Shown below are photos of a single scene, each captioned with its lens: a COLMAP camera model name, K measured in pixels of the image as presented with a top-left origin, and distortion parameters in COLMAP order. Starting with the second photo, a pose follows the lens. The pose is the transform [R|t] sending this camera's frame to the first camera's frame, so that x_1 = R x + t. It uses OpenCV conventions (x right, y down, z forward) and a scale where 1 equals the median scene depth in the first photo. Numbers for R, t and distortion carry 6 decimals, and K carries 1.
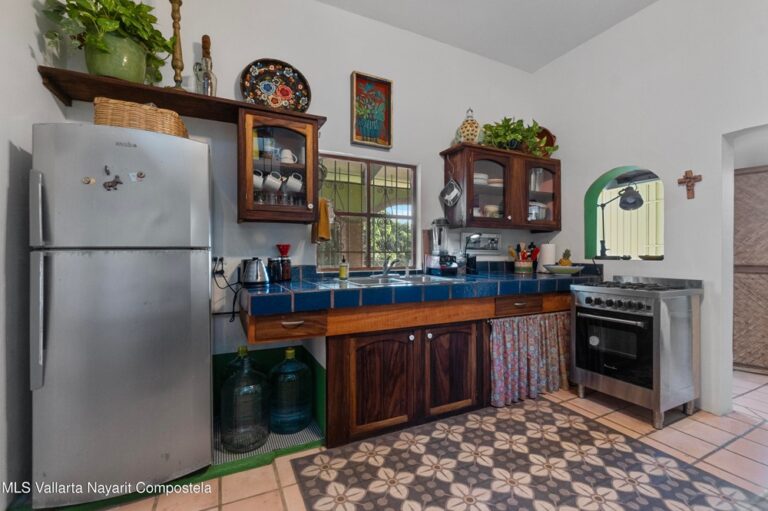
lens RADIAL K [[331.5, 0, 382.3], [0, 331.5, 253.9], [0, 0, 1]] dist [-0.009040, 0.001124]
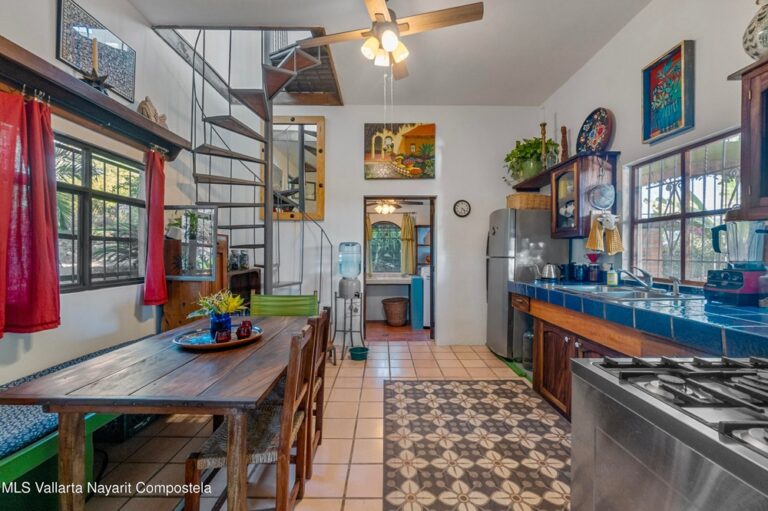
lens RADIAL K [[331.5, 0, 387.9], [0, 331.5, 255.8], [0, 0, 1]] dist [-0.009040, 0.001124]
pose [[-0.426296, 0.008210, -0.904547, 1.507755], [-0.005383, 0.999918, 0.011613, -0.039496], [0.904568, 0.009820, -0.426217, 1.046174]]
